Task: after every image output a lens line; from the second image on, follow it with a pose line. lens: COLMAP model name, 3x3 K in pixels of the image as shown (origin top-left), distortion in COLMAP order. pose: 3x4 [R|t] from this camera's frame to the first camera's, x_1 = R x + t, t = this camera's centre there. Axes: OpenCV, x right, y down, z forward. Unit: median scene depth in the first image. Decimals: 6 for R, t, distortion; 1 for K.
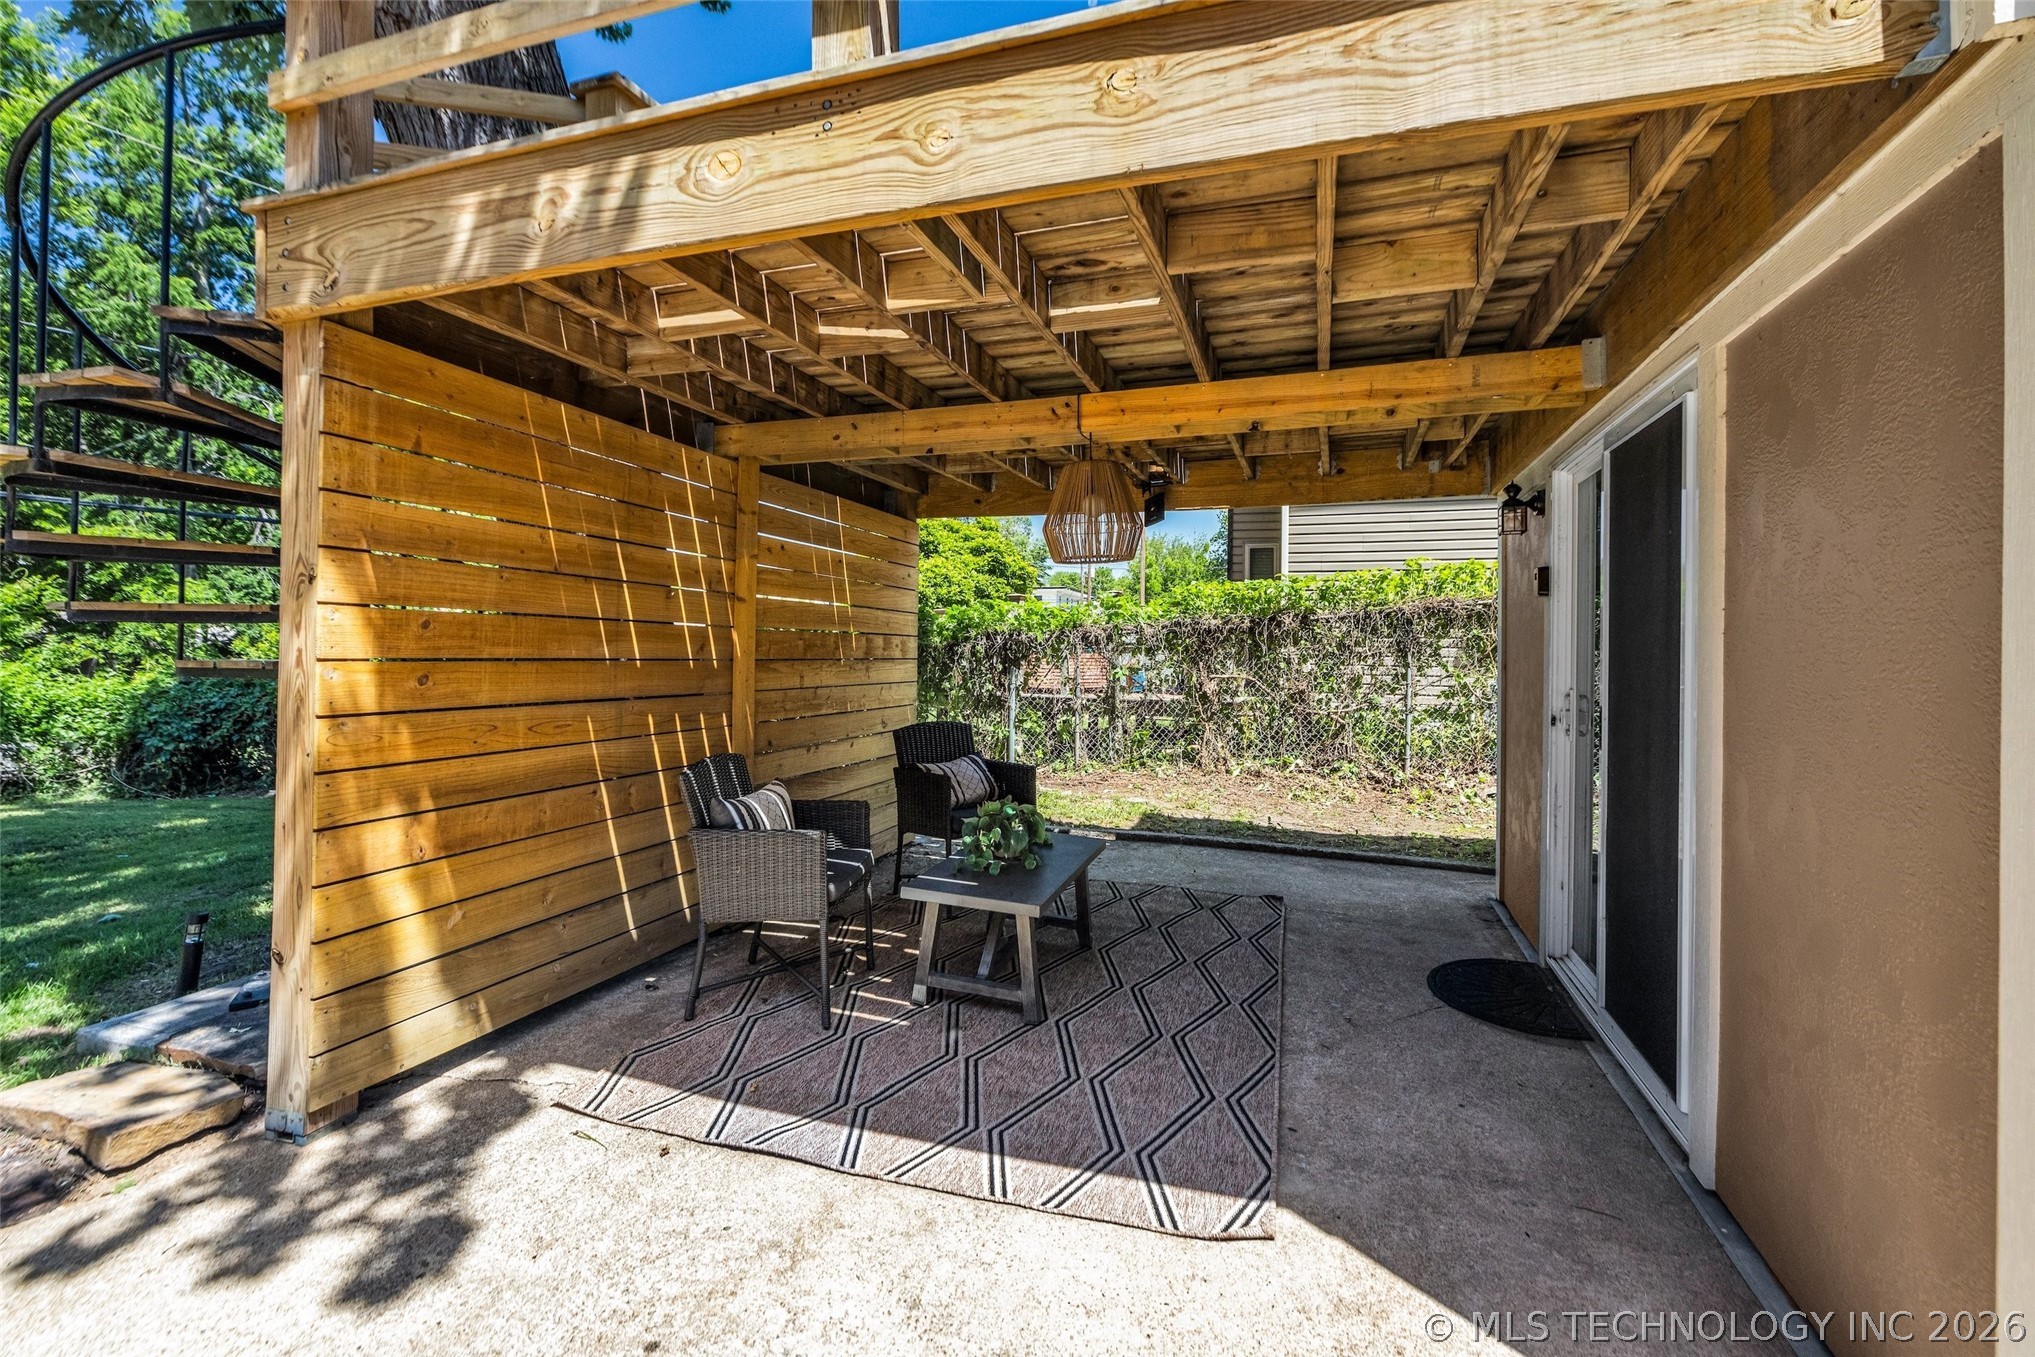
lens RADIAL K [[865.0, 0, 1022.1], [0, 865.0, 665.3], [0, 0, 1]] dist [0.003630, 0.000333]
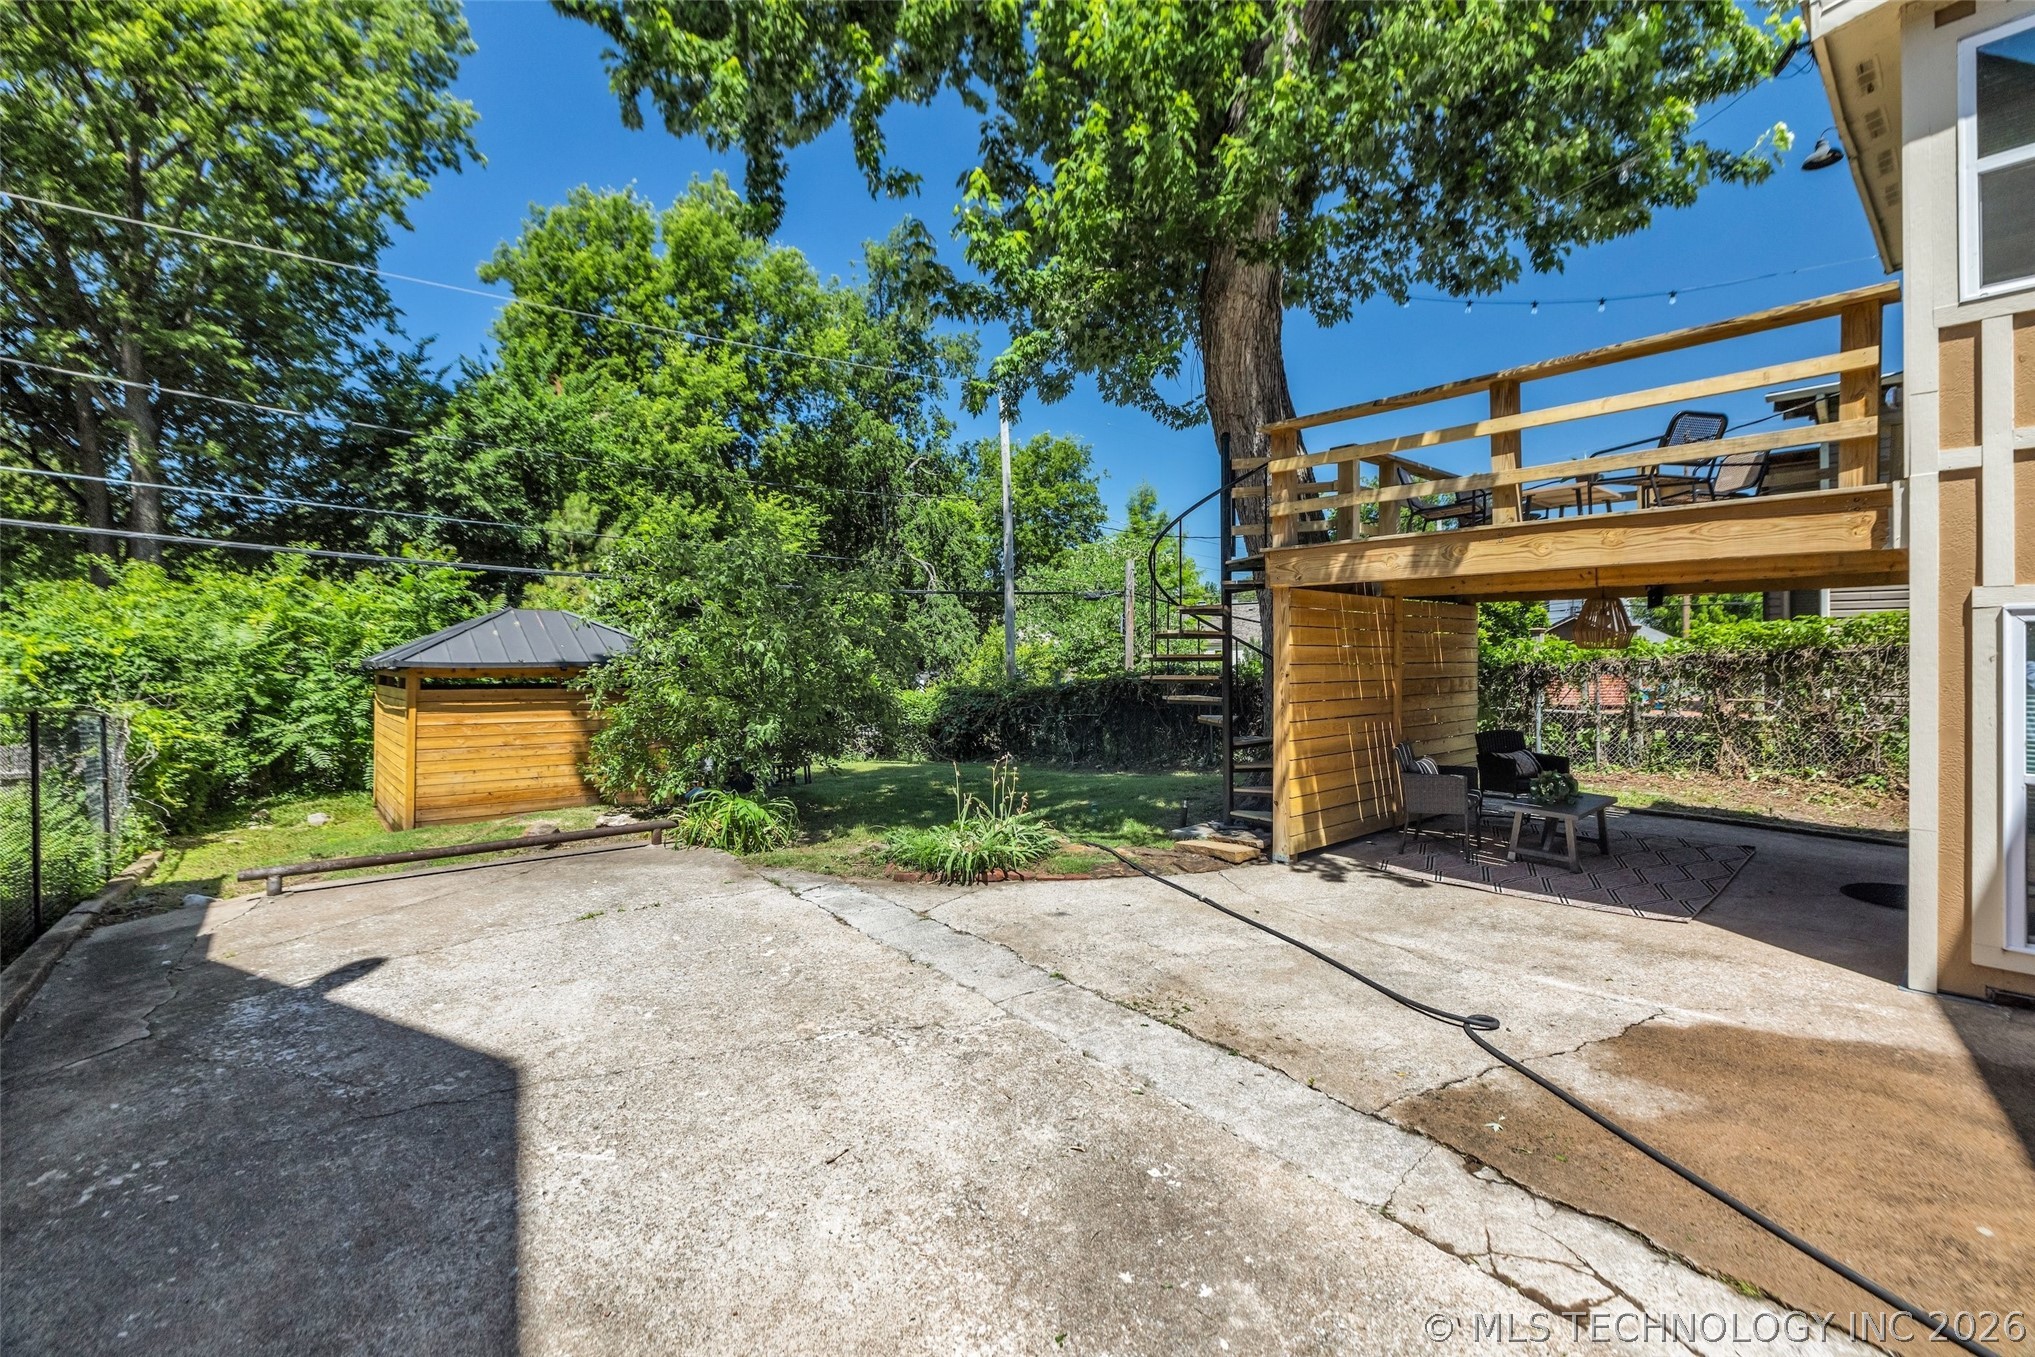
lens RADIAL K [[865.0, 0, 1020.3], [0, 865.0, 652.8], [0, 0, 1]] dist [0.003630, 0.000333]
pose [[0.866061, -0.013836, -0.499746, -0.036602], [0.004633, 0.999796, -0.019651, -0.035107], [0.499916, 0.014703, 0.865949, -0.583840]]
